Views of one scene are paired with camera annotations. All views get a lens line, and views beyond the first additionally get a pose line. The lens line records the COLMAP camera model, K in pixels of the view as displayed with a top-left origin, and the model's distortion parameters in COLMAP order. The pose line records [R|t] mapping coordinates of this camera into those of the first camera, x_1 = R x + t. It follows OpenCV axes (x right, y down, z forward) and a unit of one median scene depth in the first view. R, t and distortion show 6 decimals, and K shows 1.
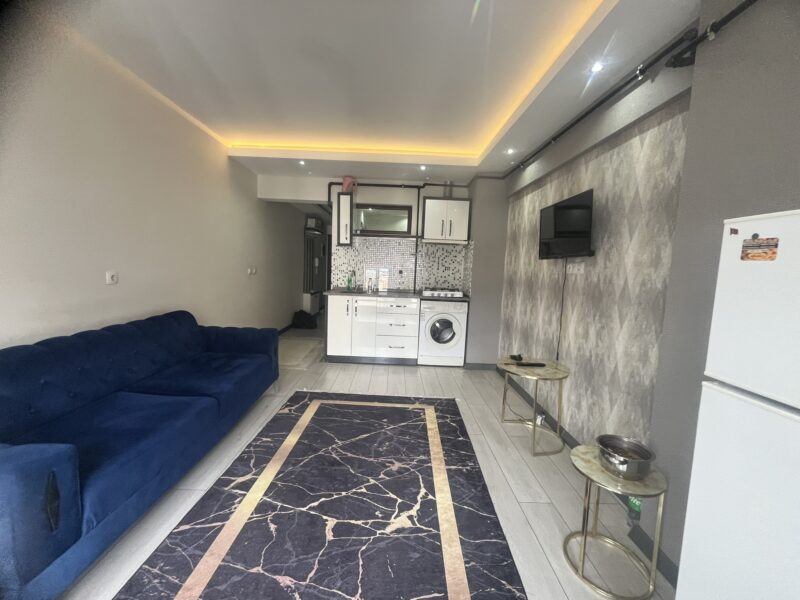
lens RADIAL K [[324.3, 0, 398.8], [0, 324.3, 300.0], [0, 0, 1]] dist [0.001320, 0.000107]
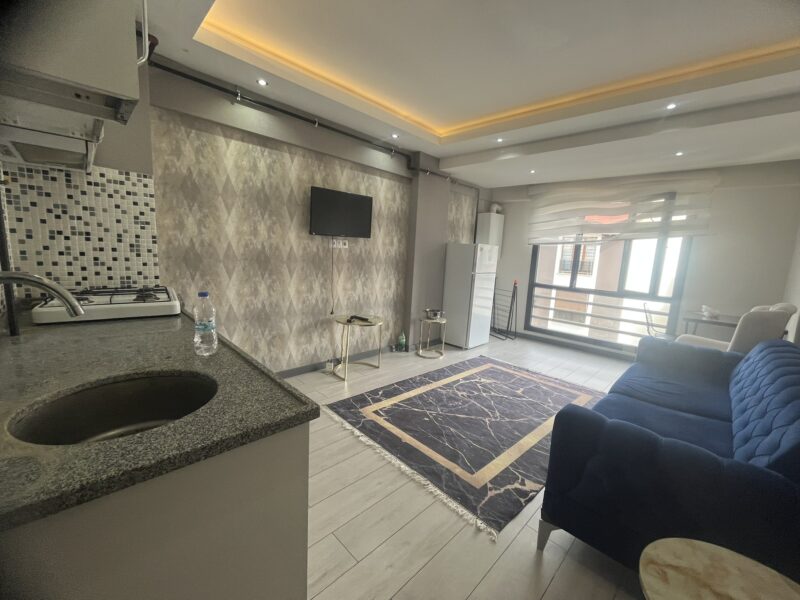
lens RADIAL K [[324.3, 0, 399.3], [0, 324.3, 296.9], [0, 0, 1]] dist [0.001320, 0.000107]
pose [[-0.692848, -0.178412, 0.698664, -0.640862], [-0.006085, 0.970320, 0.241749, -0.214903], [-0.721058, 0.163244, -0.673369, 1.807278]]
